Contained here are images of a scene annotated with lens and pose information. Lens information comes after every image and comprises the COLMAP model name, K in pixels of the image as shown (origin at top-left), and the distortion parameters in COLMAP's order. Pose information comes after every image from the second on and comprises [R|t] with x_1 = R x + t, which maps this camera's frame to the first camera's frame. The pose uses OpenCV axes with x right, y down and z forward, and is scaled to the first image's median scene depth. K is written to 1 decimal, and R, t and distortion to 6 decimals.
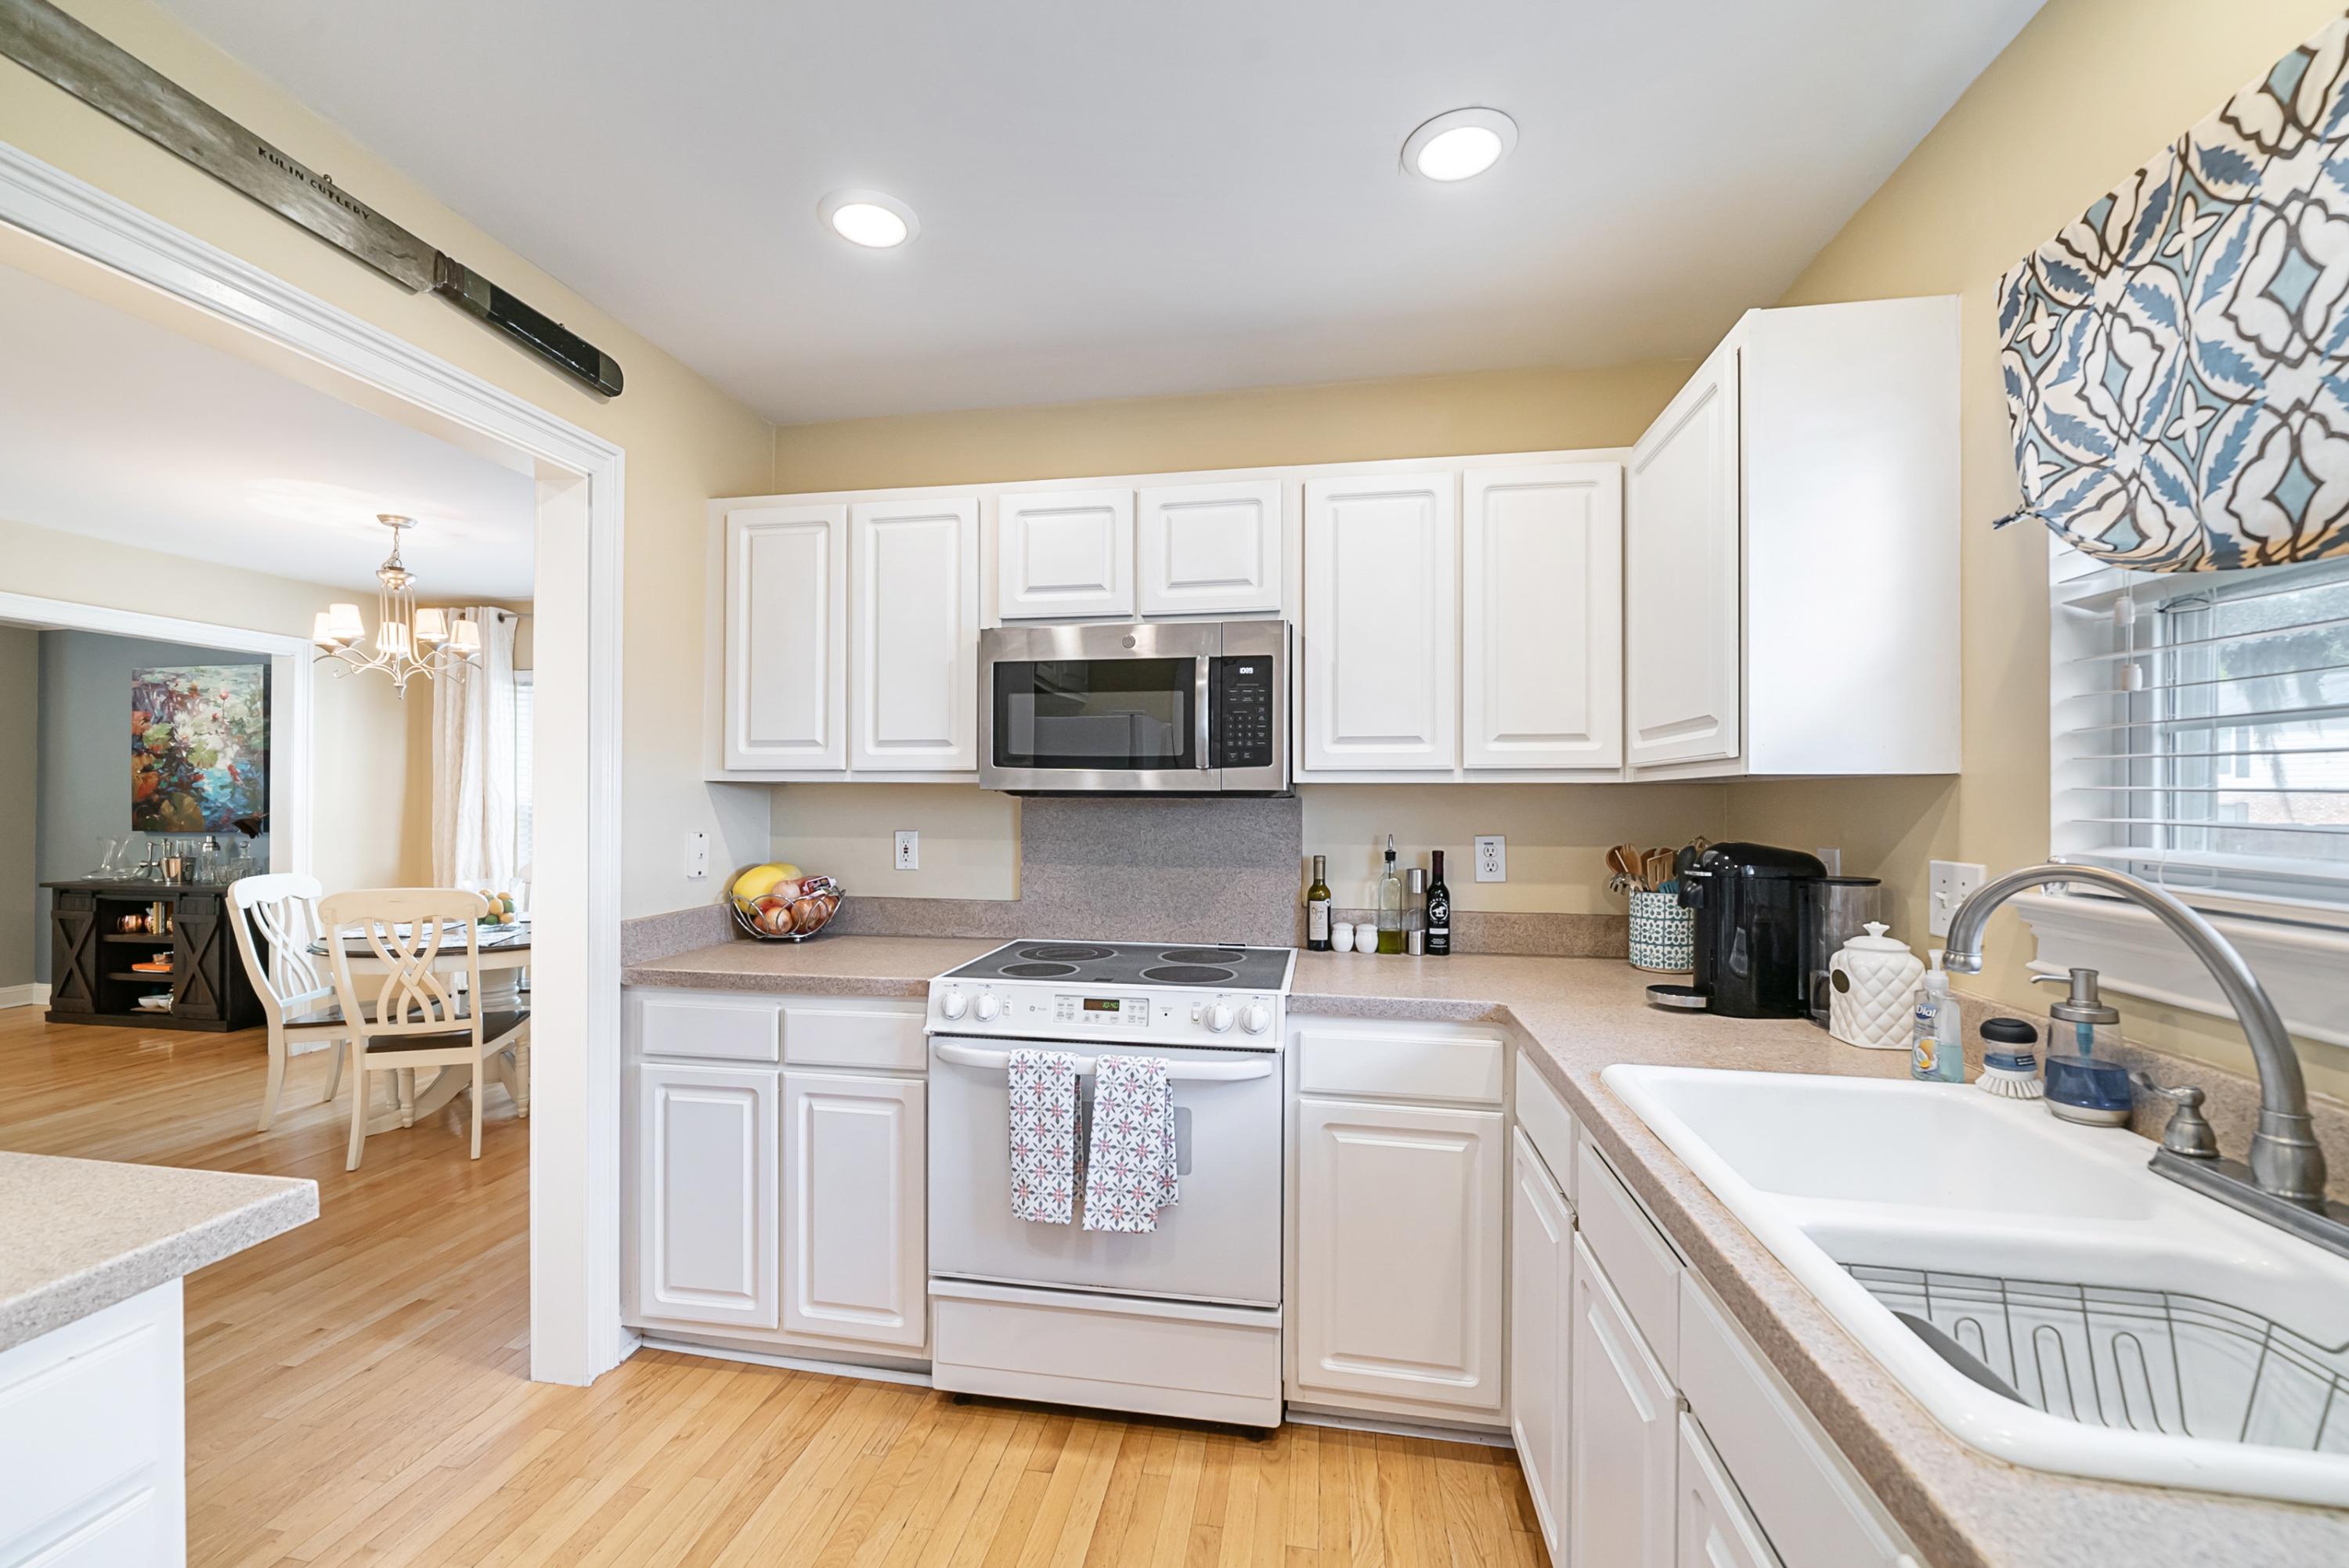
lens RADIAL K [[931.1, 0, 1169.5], [0, 931.1, 793.1], [0, 0, 1]] dist [-0.002544, -0.000132]
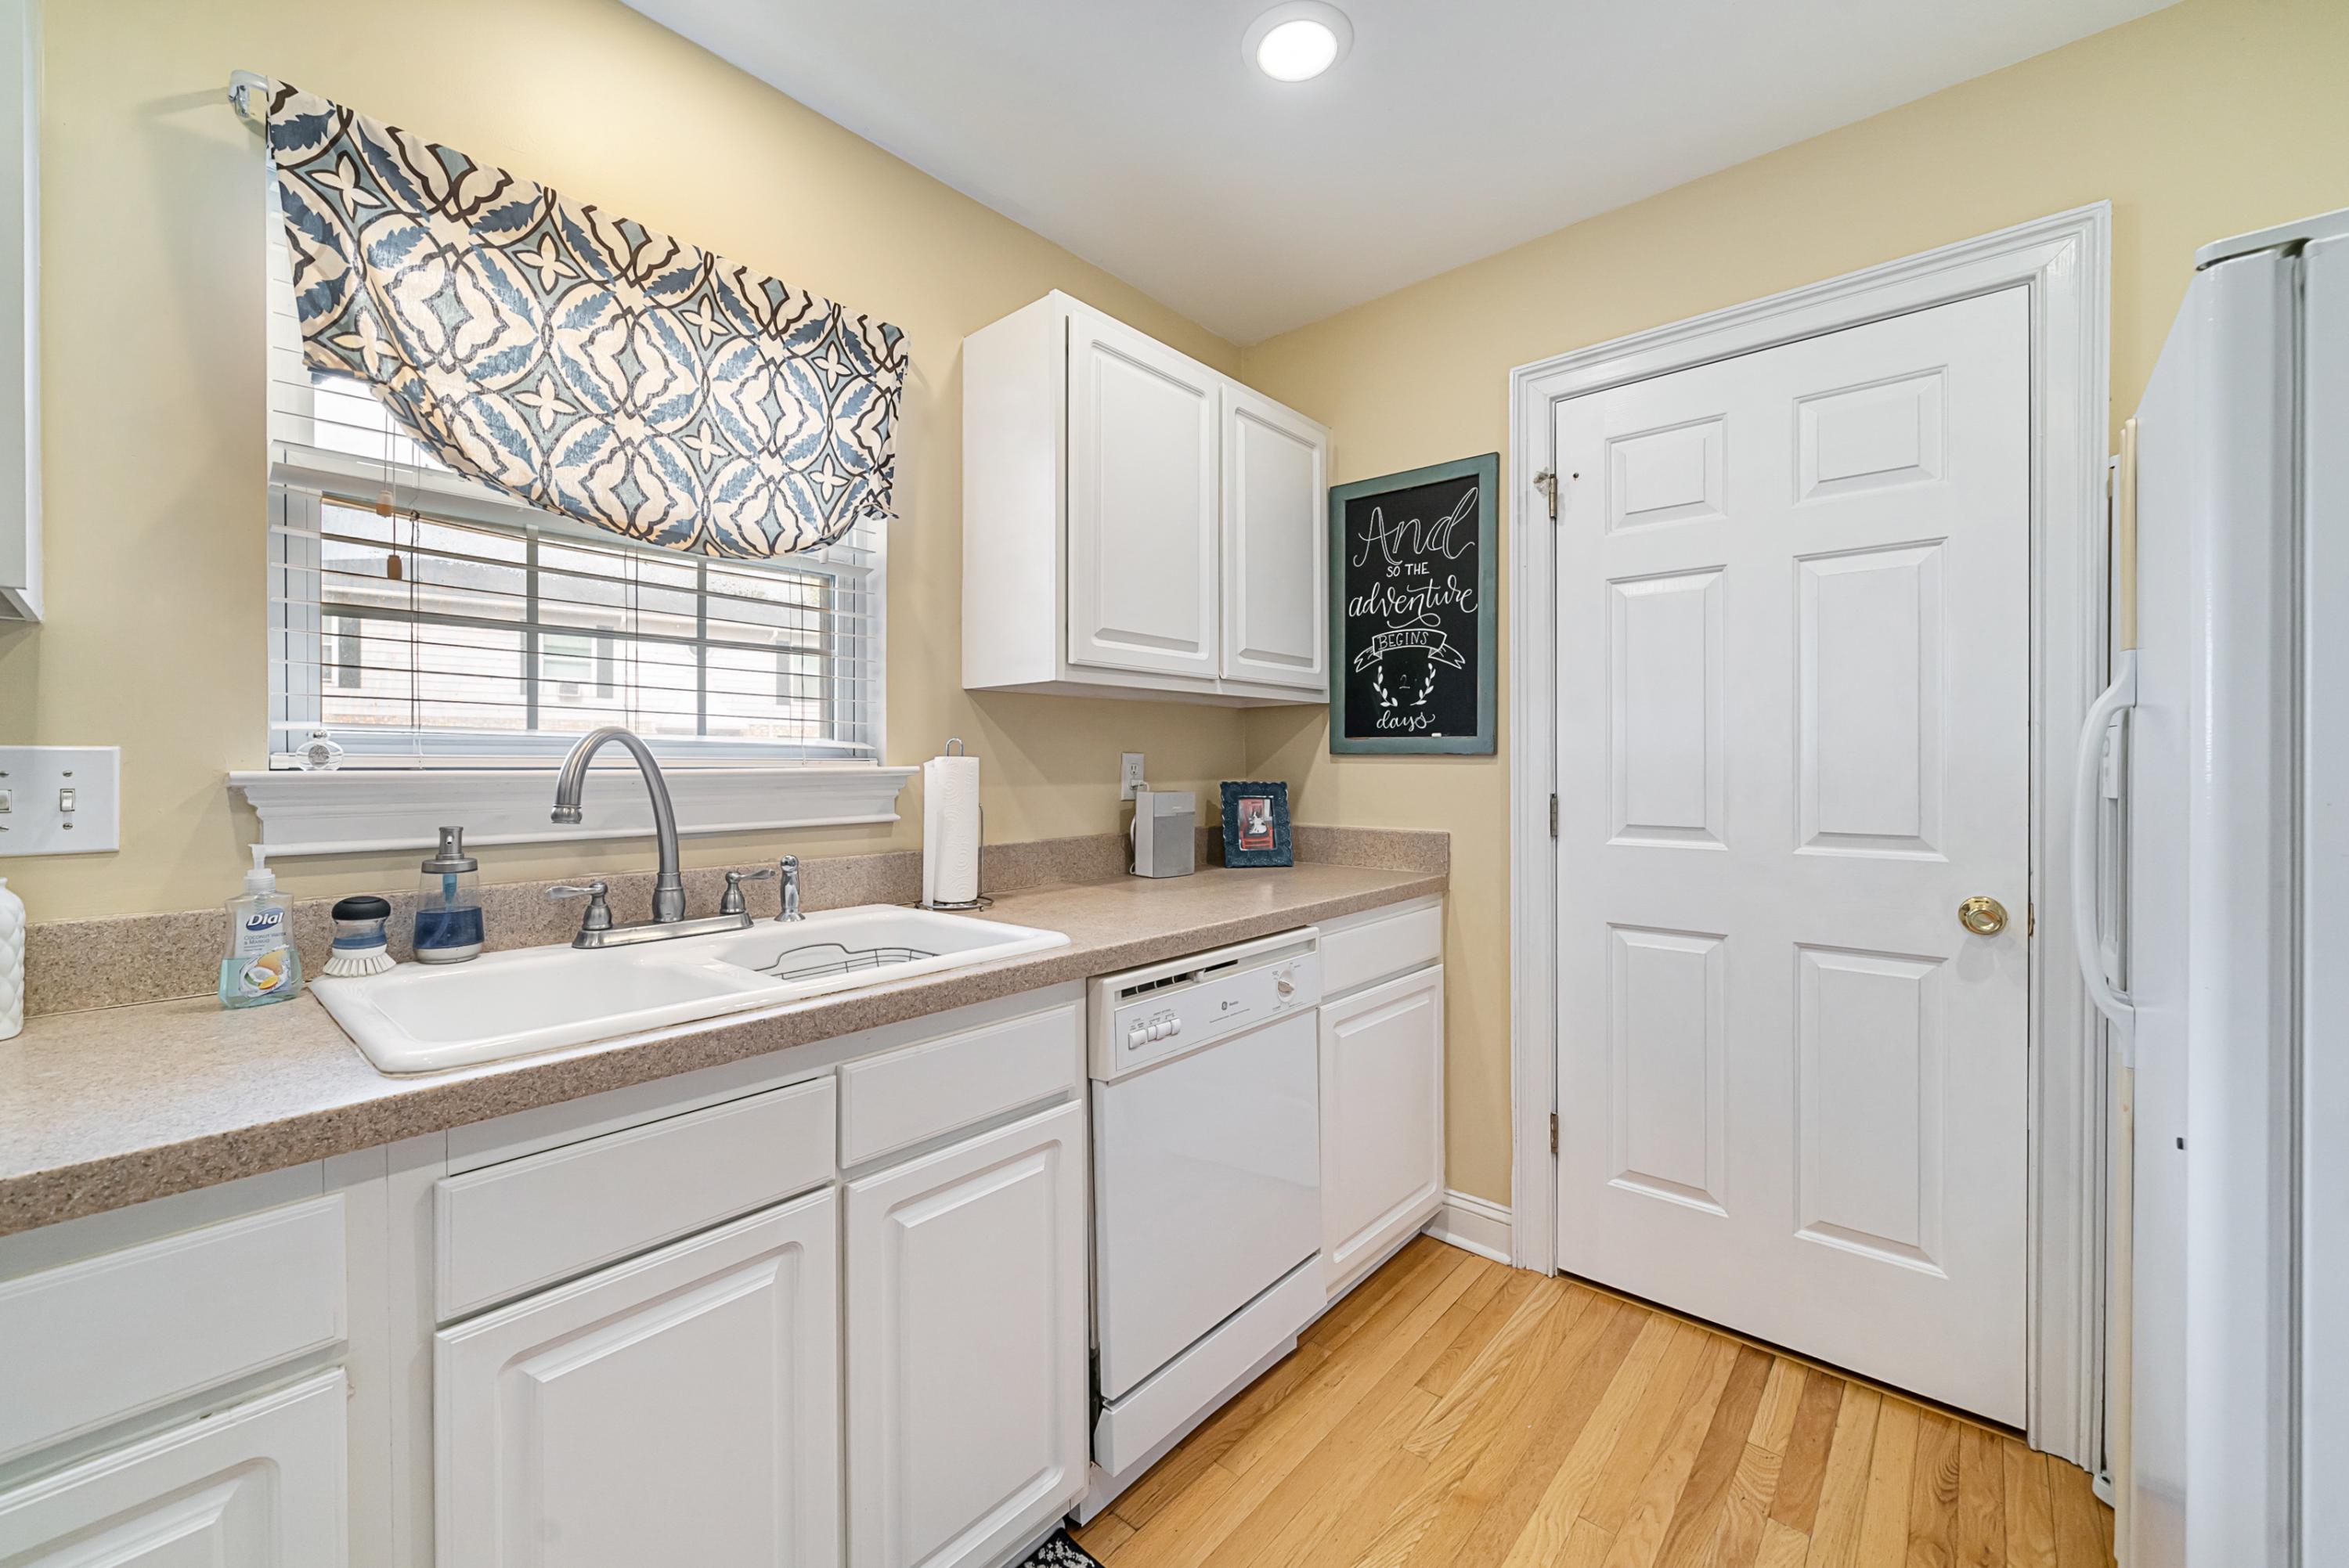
lens RADIAL K [[931.1, 0, 1164.9], [0, 931.1, 764.5], [0, 0, 1]] dist [-0.002544, -0.000132]
pose [[-0.850024, -0.003748, 0.526731, -0.069910], [-0.004697, 0.999989, -0.000464, 0.022670], [-0.526723, -0.002869, -0.850032, 0.306452]]
